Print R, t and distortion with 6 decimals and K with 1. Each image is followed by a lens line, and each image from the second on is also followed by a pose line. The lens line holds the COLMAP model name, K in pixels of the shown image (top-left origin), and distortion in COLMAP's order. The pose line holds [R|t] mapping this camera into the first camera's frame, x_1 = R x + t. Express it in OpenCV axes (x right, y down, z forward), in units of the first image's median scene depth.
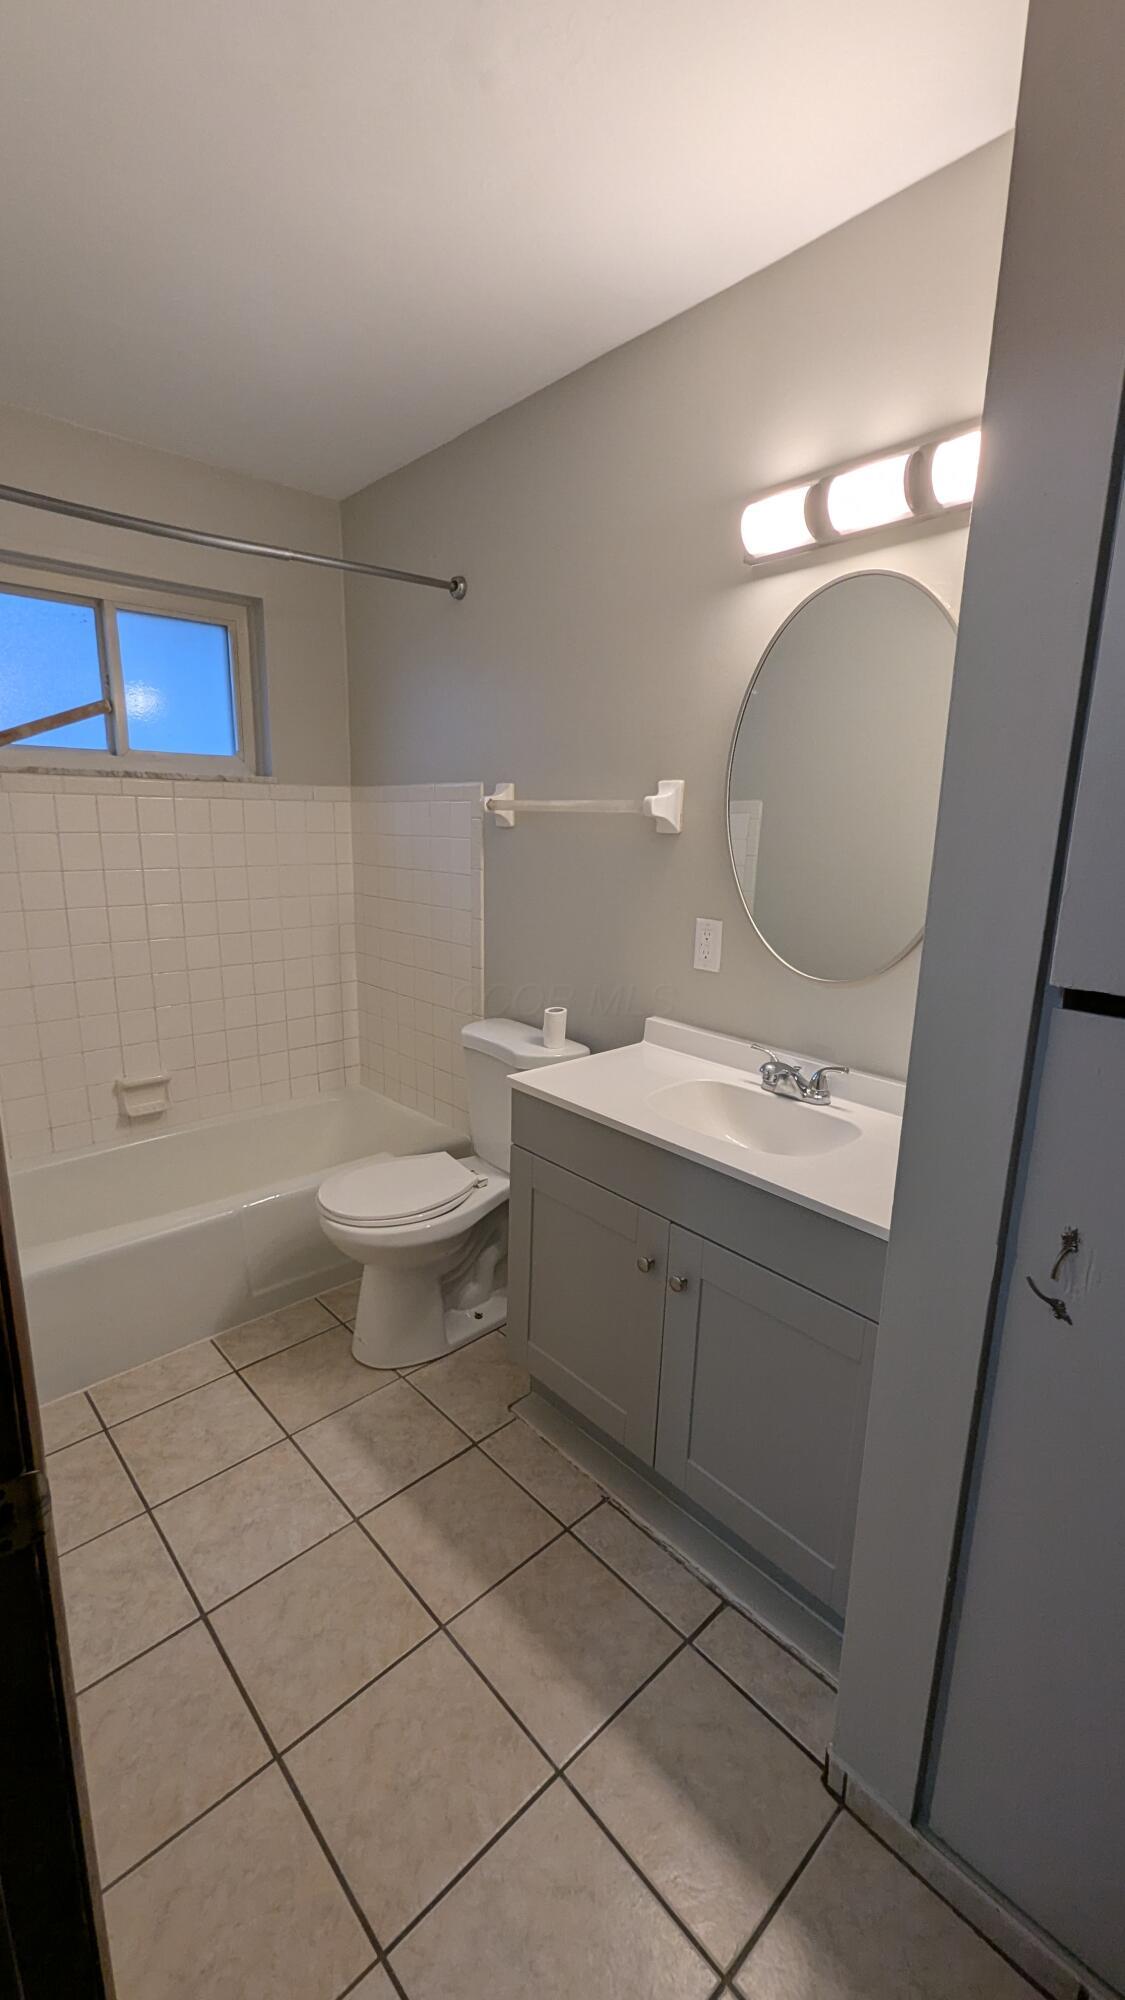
lens RADIAL K [[820.7, 0, 542.1], [0, 820.7, 999.0], [0, 0, 1]] dist [0.000489, -0.000237]
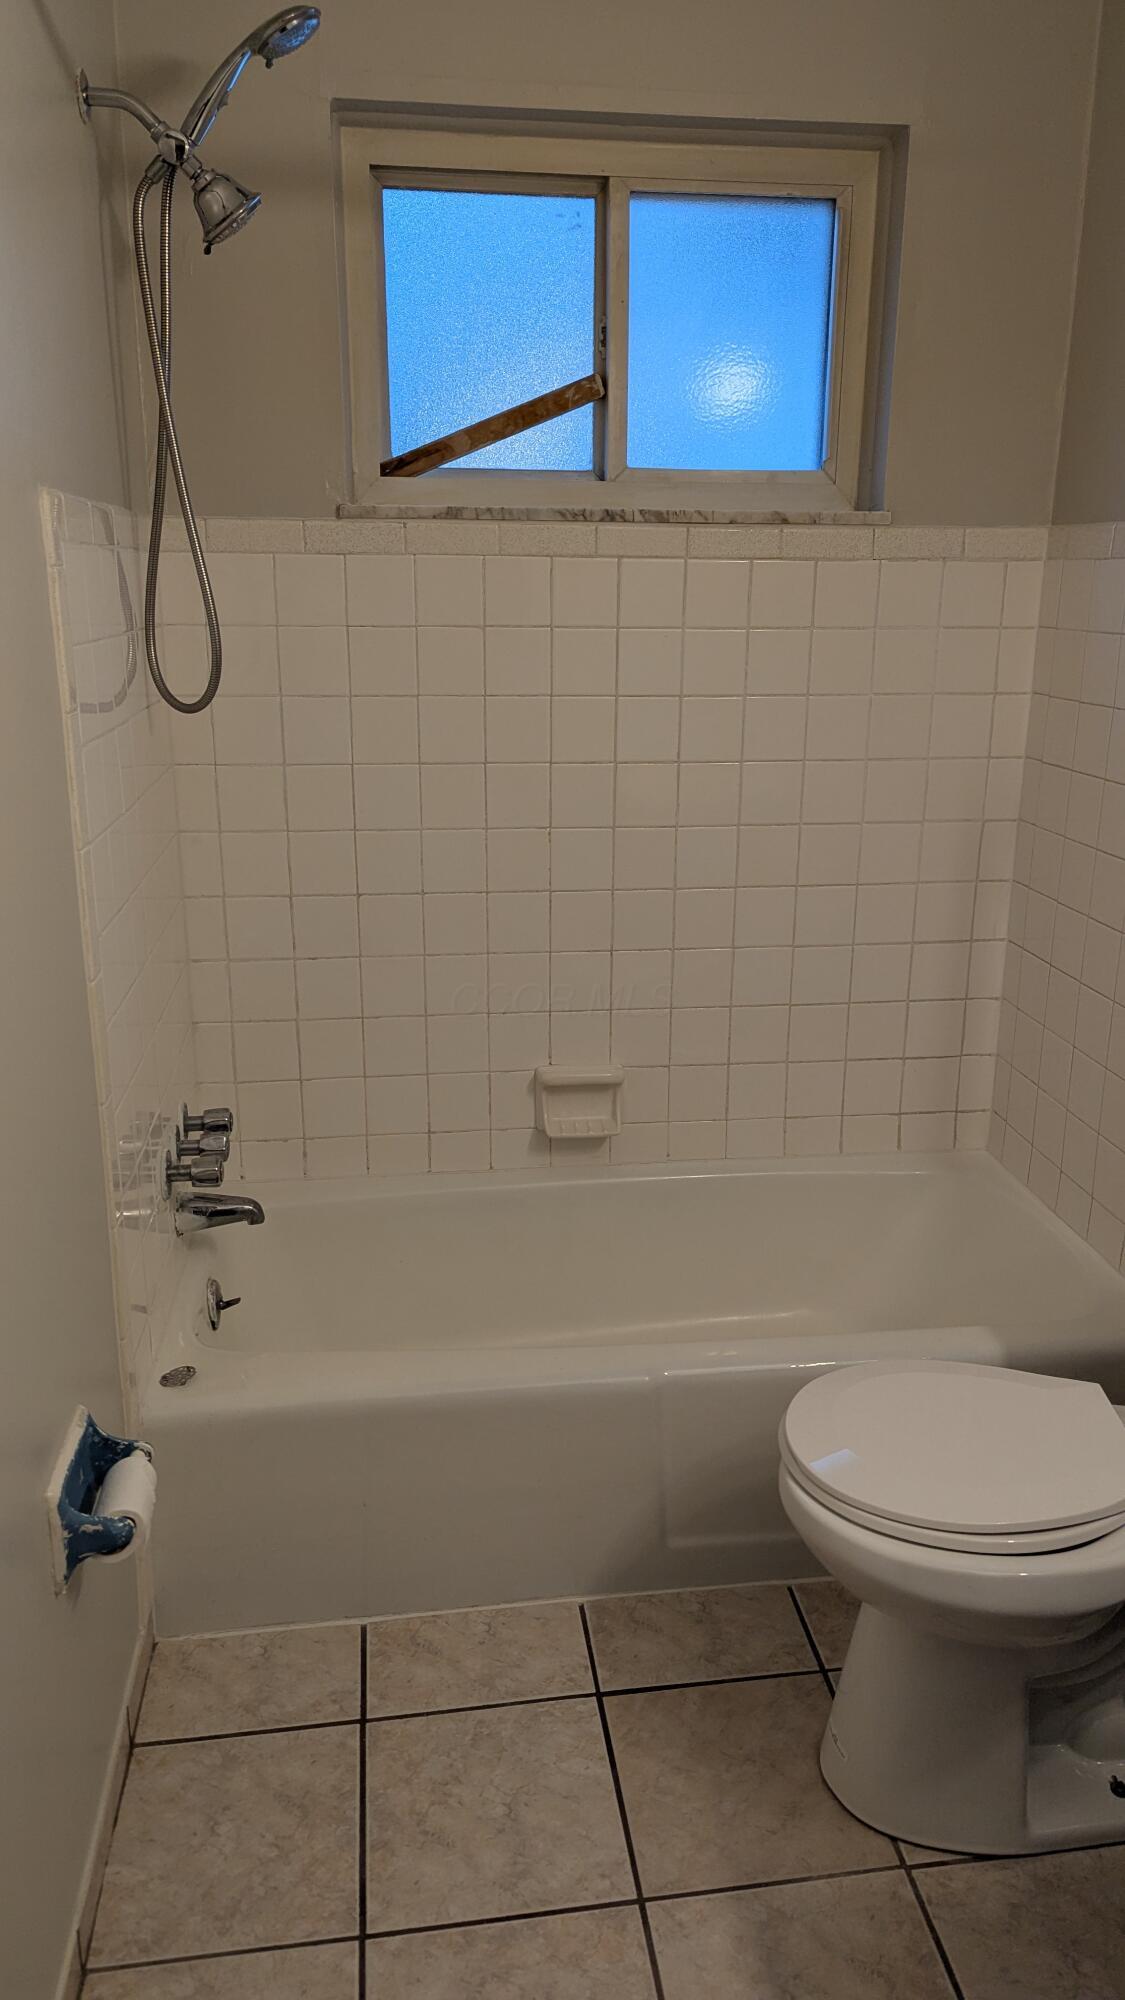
lens RADIAL K [[1423.5, 0, 572.9], [0, 1423.5, 993.1], [0, 0, 1]] dist [0.077973, -0.080100]
pose [[0.828368, 0.148335, -0.540188, 0.031180], [-0.117509, 0.988862, 0.091344, -0.053539], [0.547721, -0.012190, 0.836572, 0.220993]]
